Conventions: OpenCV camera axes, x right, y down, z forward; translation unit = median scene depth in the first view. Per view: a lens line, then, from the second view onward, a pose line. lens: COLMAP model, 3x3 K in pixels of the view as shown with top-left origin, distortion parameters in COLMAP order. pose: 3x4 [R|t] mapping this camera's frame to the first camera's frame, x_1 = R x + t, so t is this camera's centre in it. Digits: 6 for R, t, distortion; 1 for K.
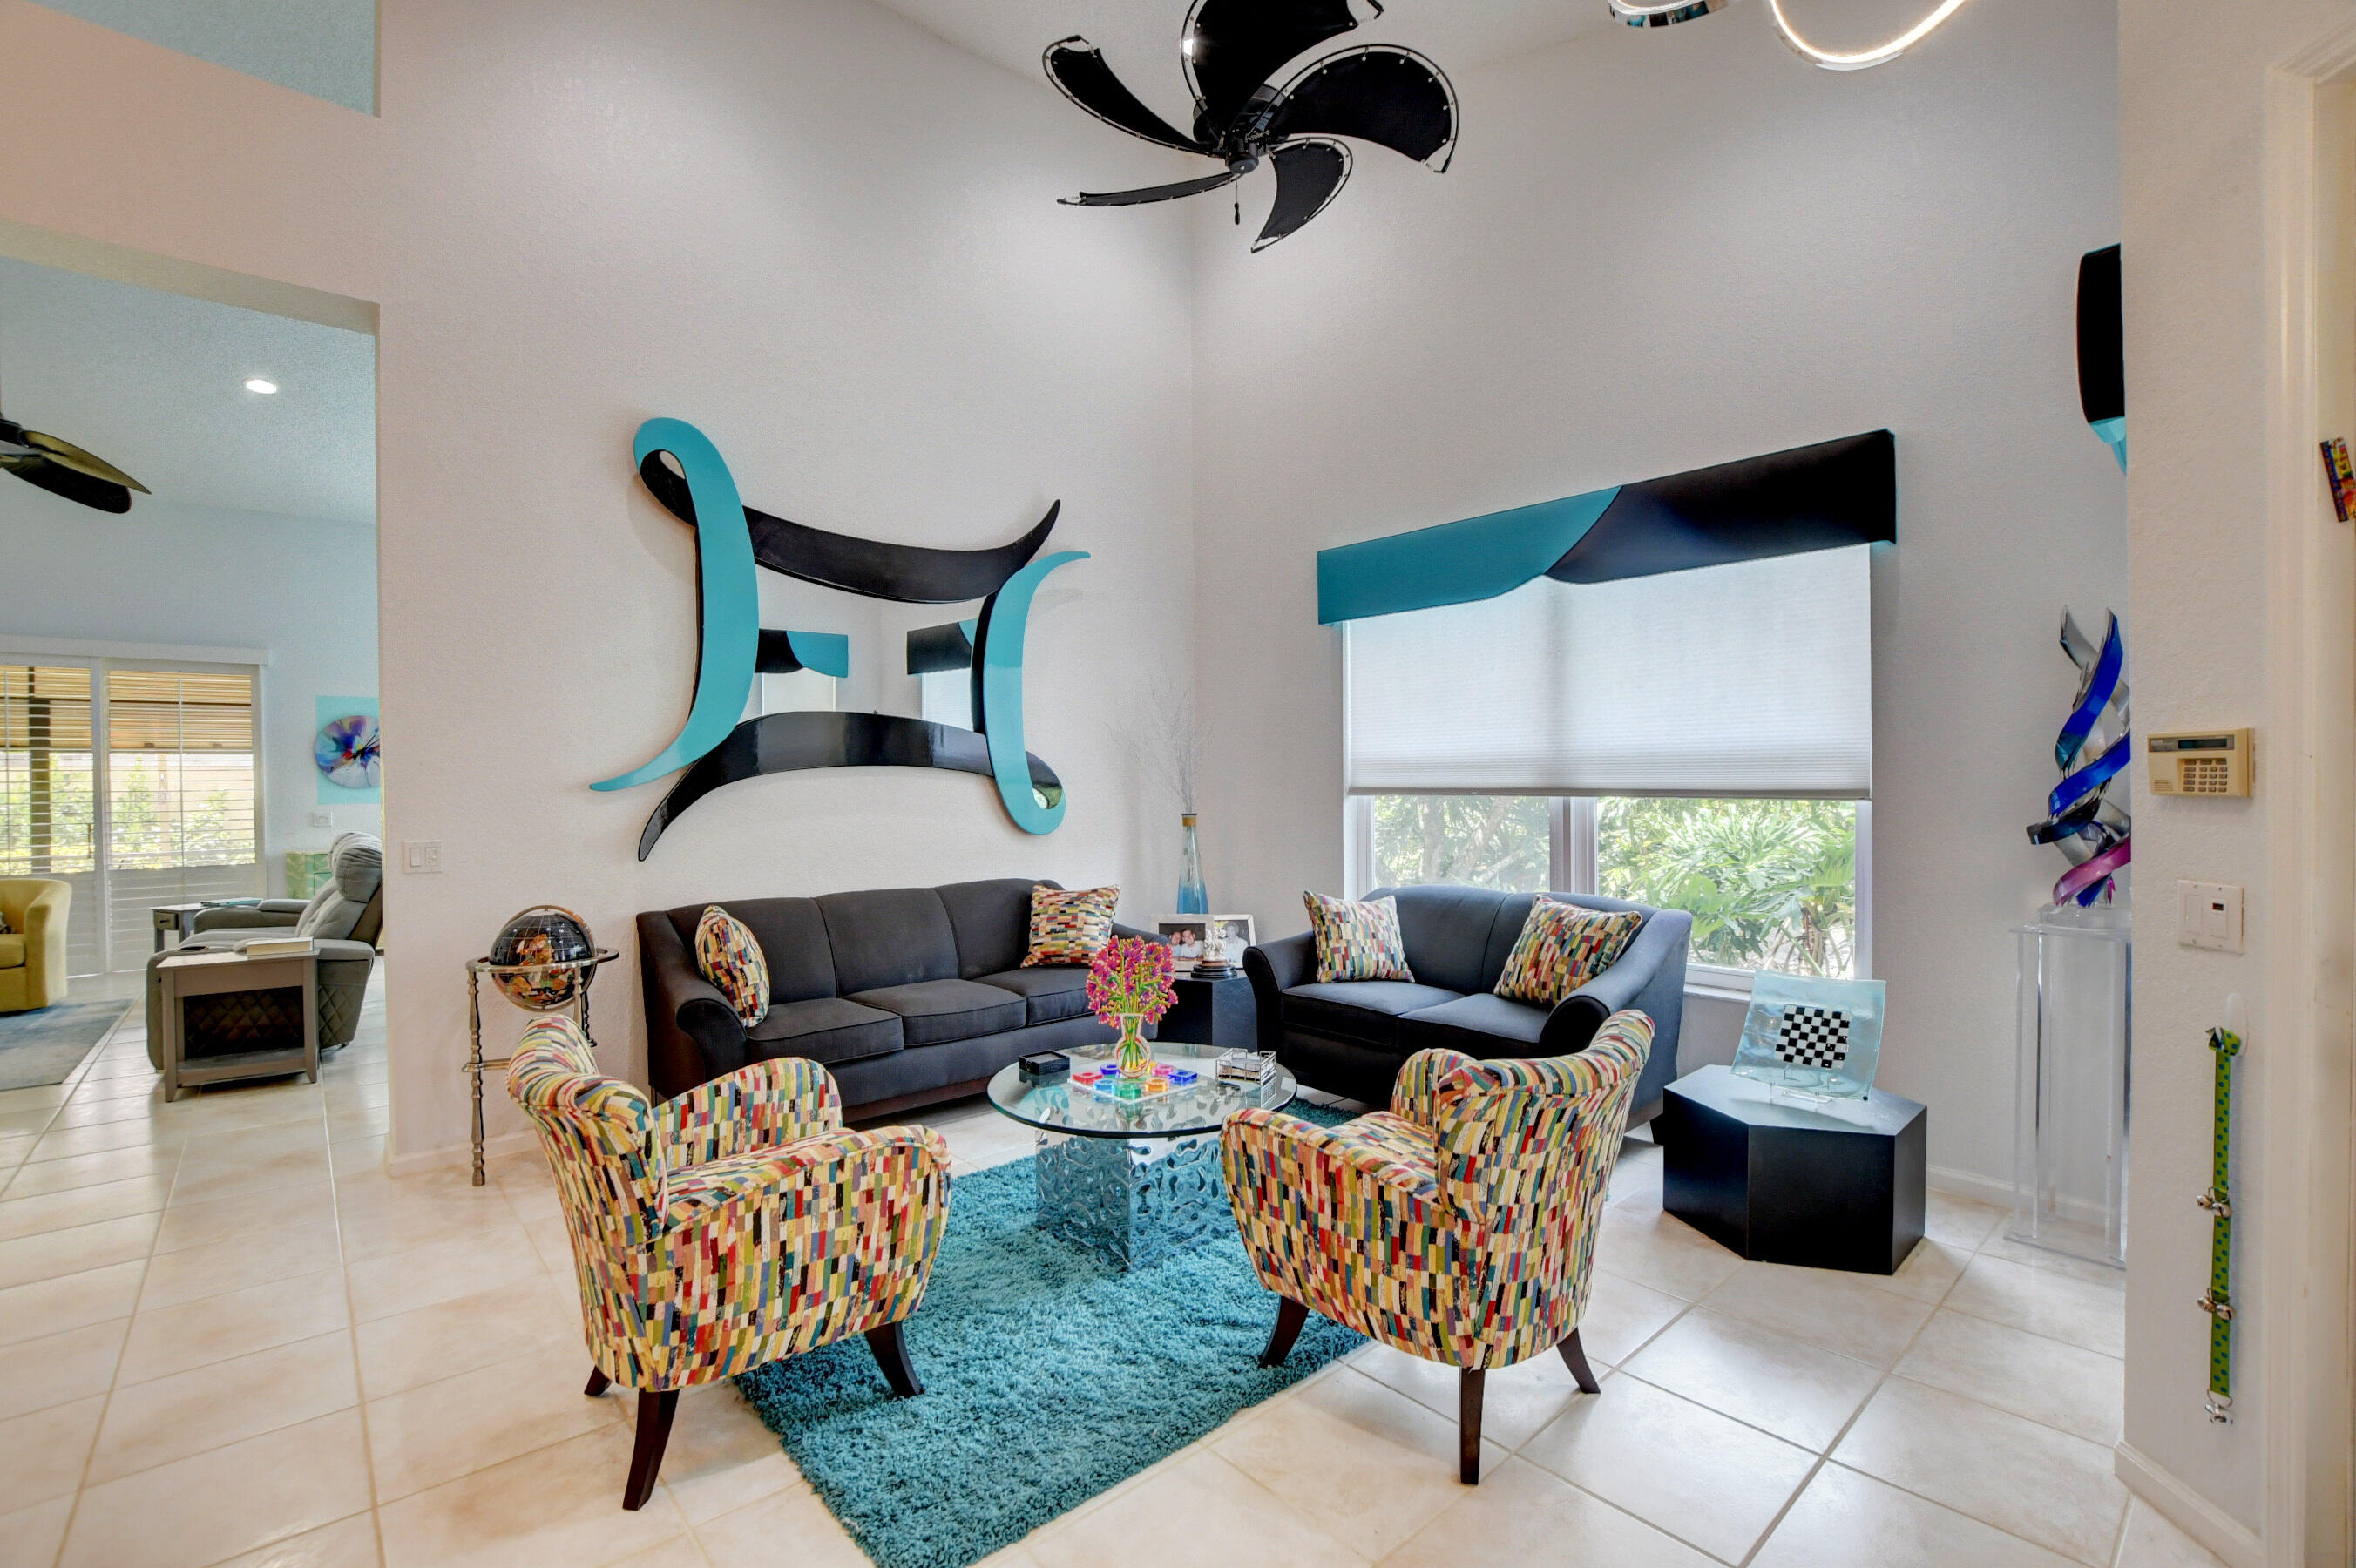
lens RADIAL K [[1036.8, 0, 1182.0], [0, 1036.8, 793.9], [0, 0, 1]] dist [-0.033153, 0.005100]
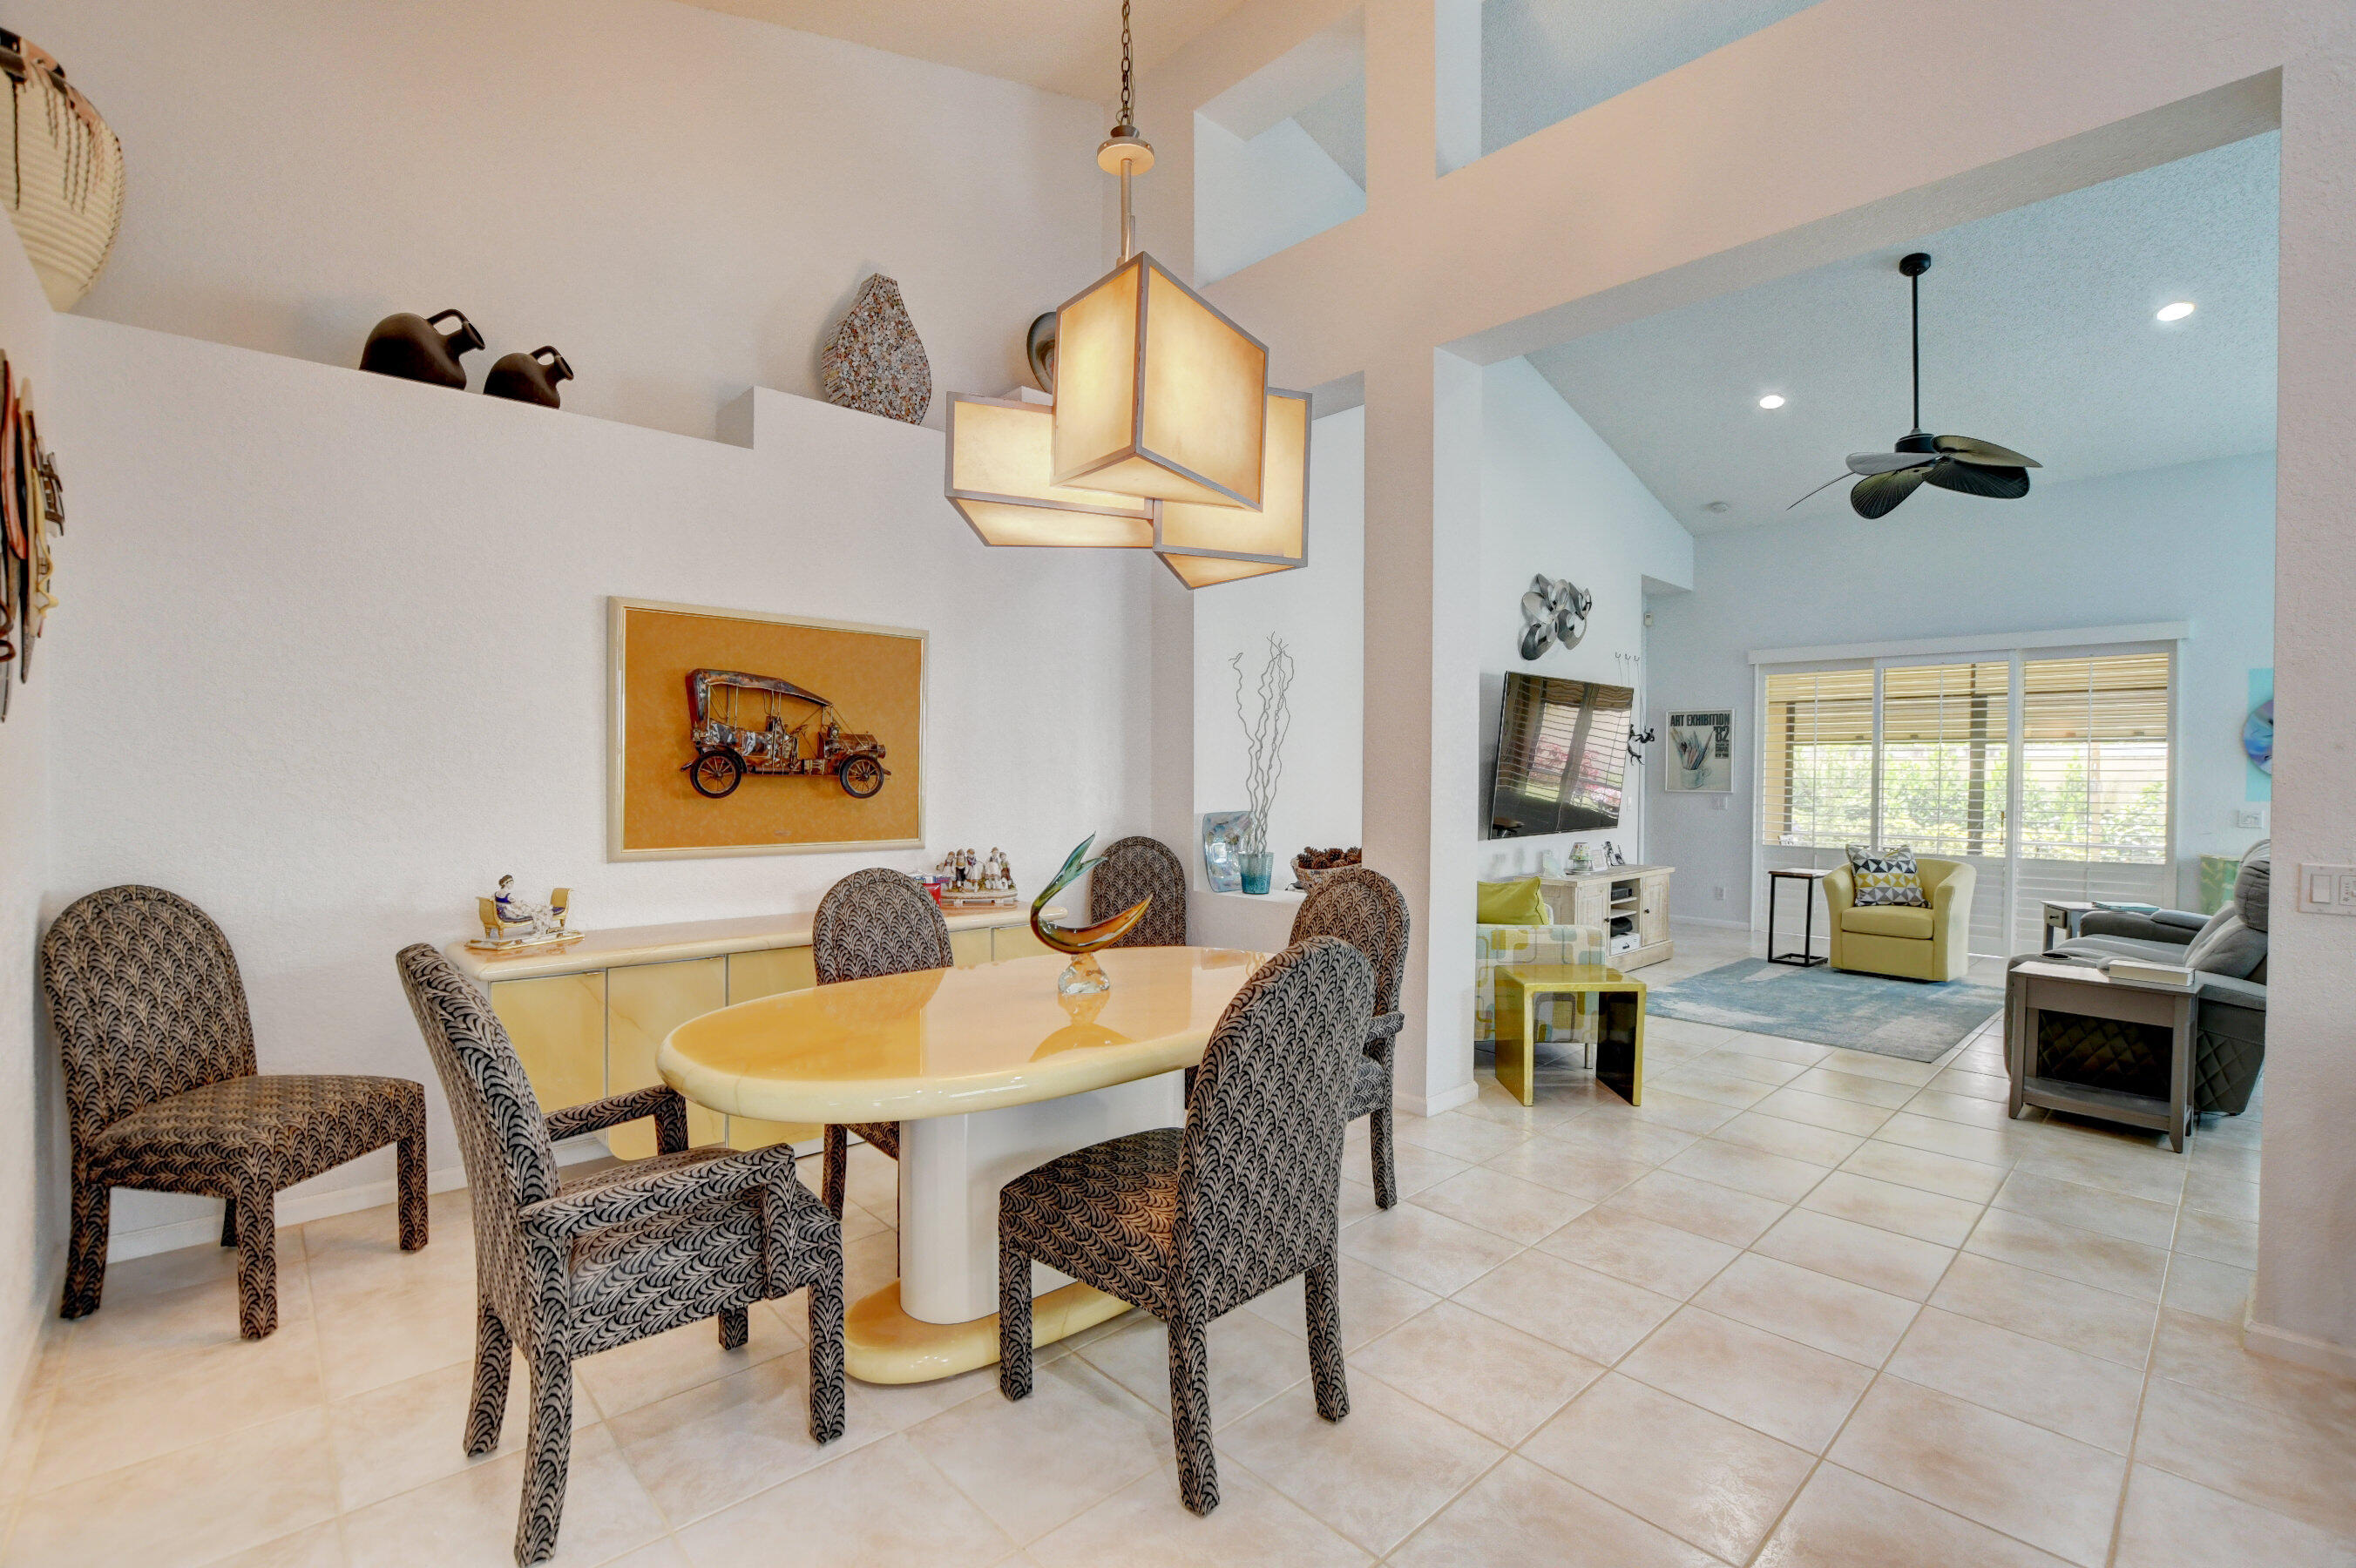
lens RADIAL K [[1036.8, 0, 1181.9], [0, 1036.8, 787.5], [0, 0, 1]] dist [-0.033153, 0.005100]
pose [[0.028273, 0.024600, -0.999297, -0.079917], [-0.021813, 0.999474, 0.023987, -0.001665], [0.999362, 0.021120, 0.028795, 0.151033]]
